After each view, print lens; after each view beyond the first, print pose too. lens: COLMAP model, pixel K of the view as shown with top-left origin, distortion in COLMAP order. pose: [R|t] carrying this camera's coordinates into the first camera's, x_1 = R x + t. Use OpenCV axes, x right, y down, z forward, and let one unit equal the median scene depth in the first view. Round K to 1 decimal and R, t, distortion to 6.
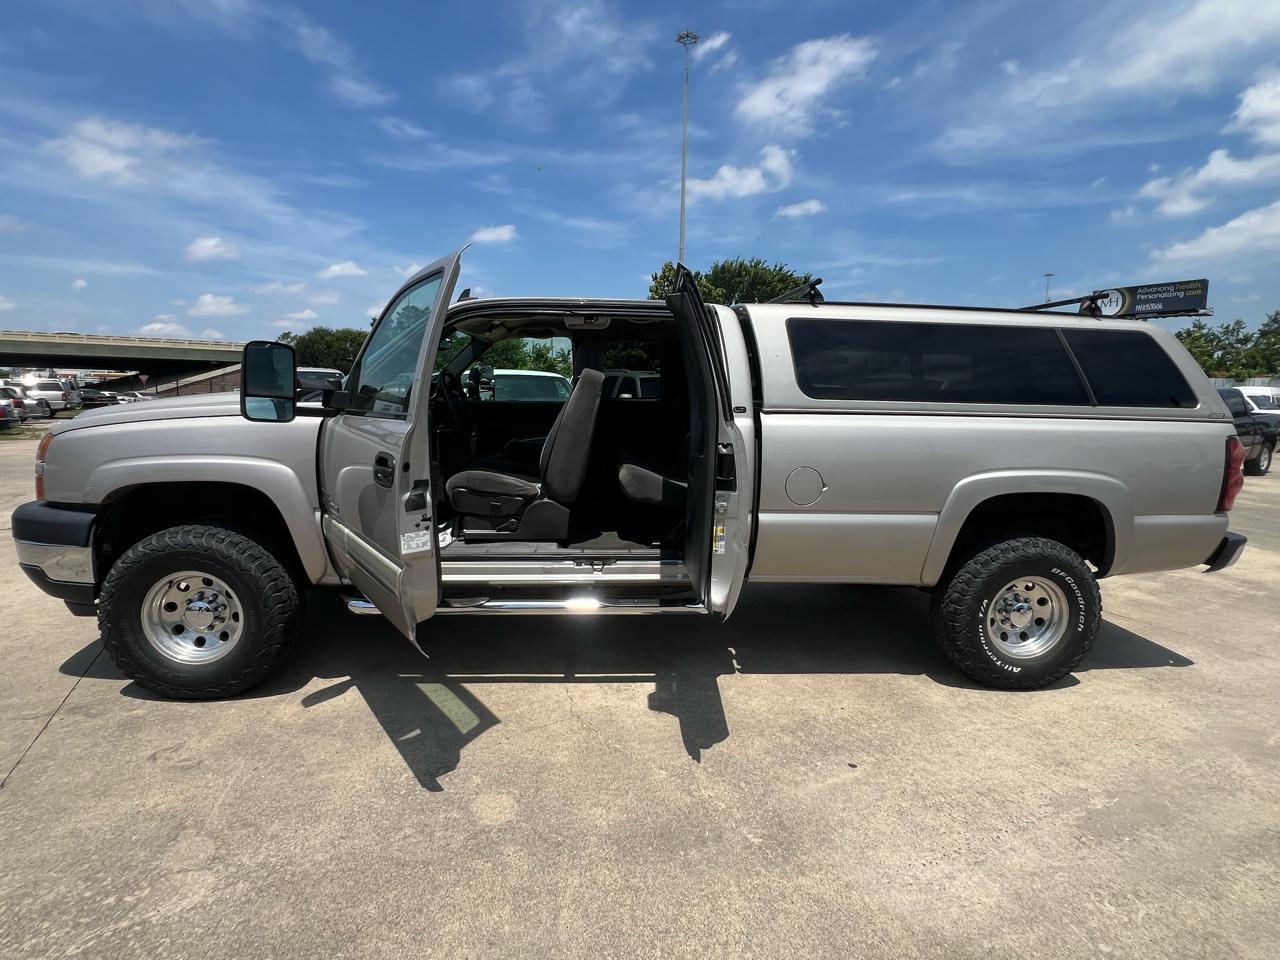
lens RADIAL K [[651.6, 0, 638.9], [0, 651.6, 479.4], [0, 0, 1]] dist [-0.005694, 0.003589]
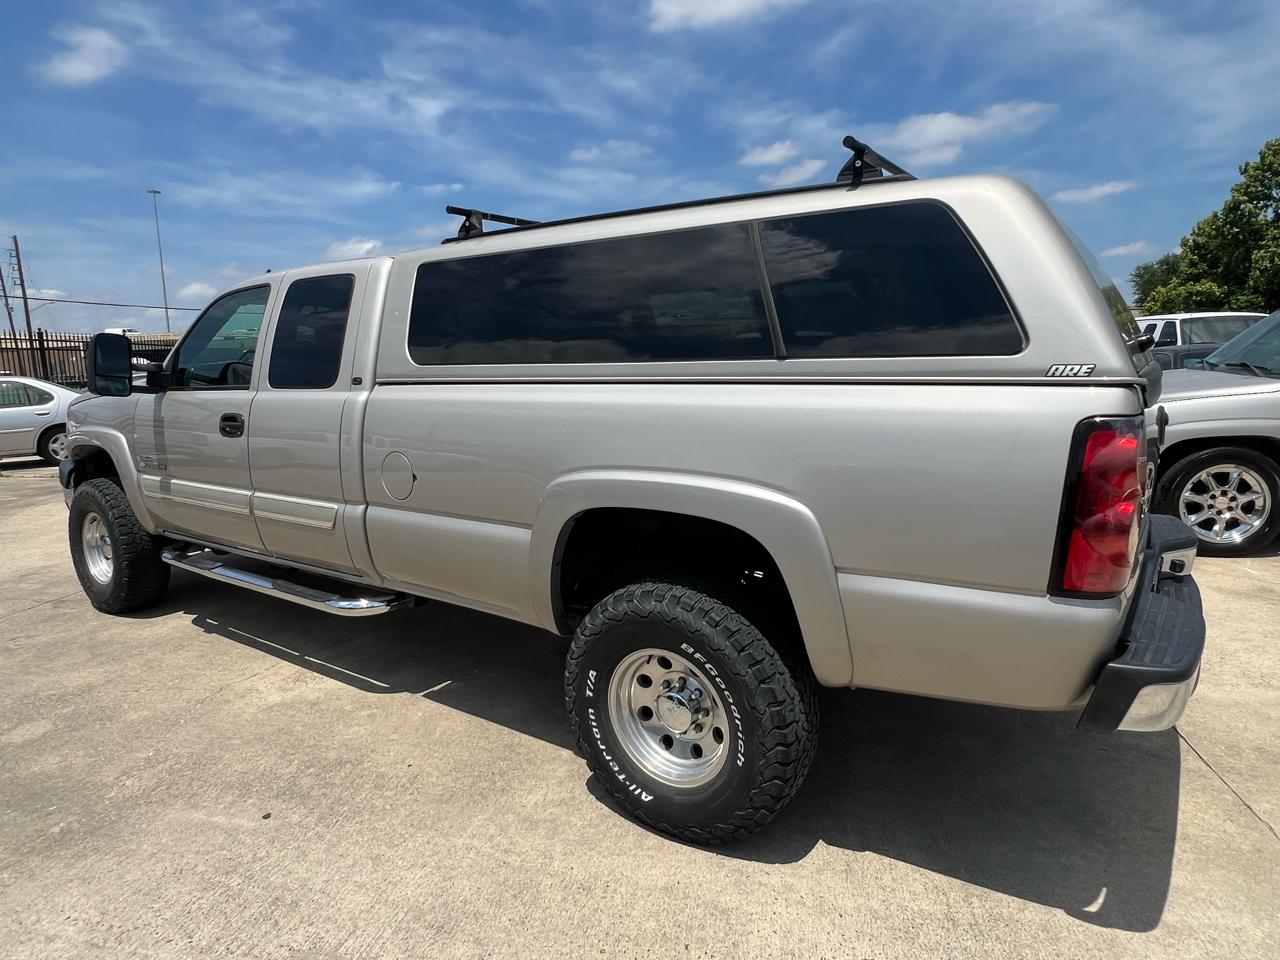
lens RADIAL K [[769.4, 0, 642.0], [0, 769.4, 486.9], [0, 0, 1]] dist [-0.005223, 0.003466]
pose [[0.772277, 0.066237, -0.631823, 1.065237], [-0.045901, 0.997768, 0.048496, -0.034815], [0.633625, -0.008451, 0.773594, 0.463876]]
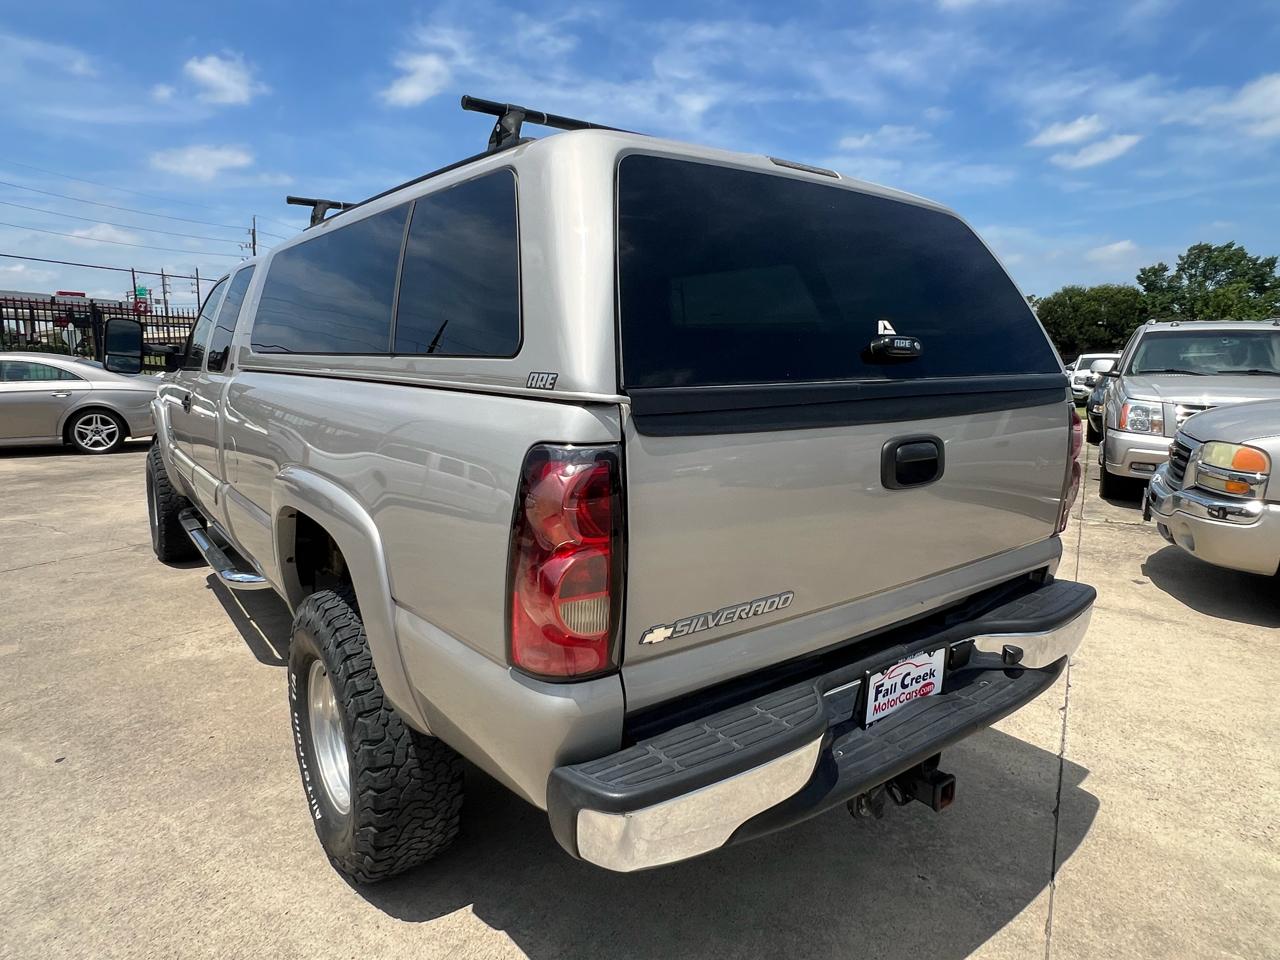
lens RADIAL K [[769.4, 0, 641.5], [0, 769.4, 491.2], [0, 0, 1]] dist [-0.005223, 0.003466]
pose [[0.539764, 0.130474, -0.831644, 1.330167], [-0.107727, 0.990499, 0.085478, -0.086610], [0.834895, 0.043453, 0.548692, 0.896107]]
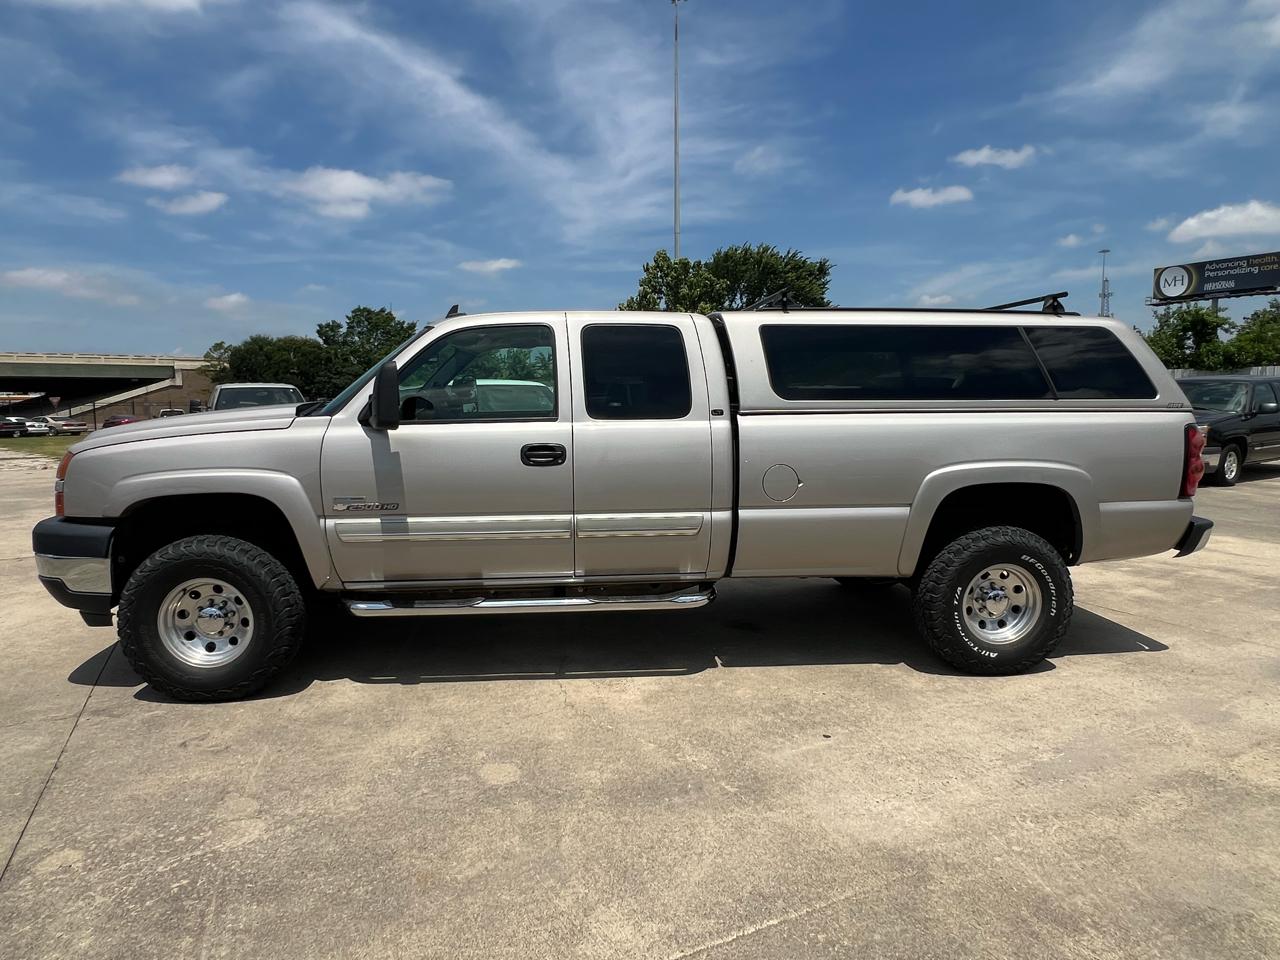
lens RADIAL K [[769.4, 0, 638.1], [0, 769.4, 477.9], [0, 0, 1]] dist [-0.005223, 0.003466]
pose [[0.999570, -0.028942, 0.004662, 0.017370], [0.029078, 0.999052, -0.032387, 0.035517], [-0.003720, 0.032509, 0.999465, -0.244011]]
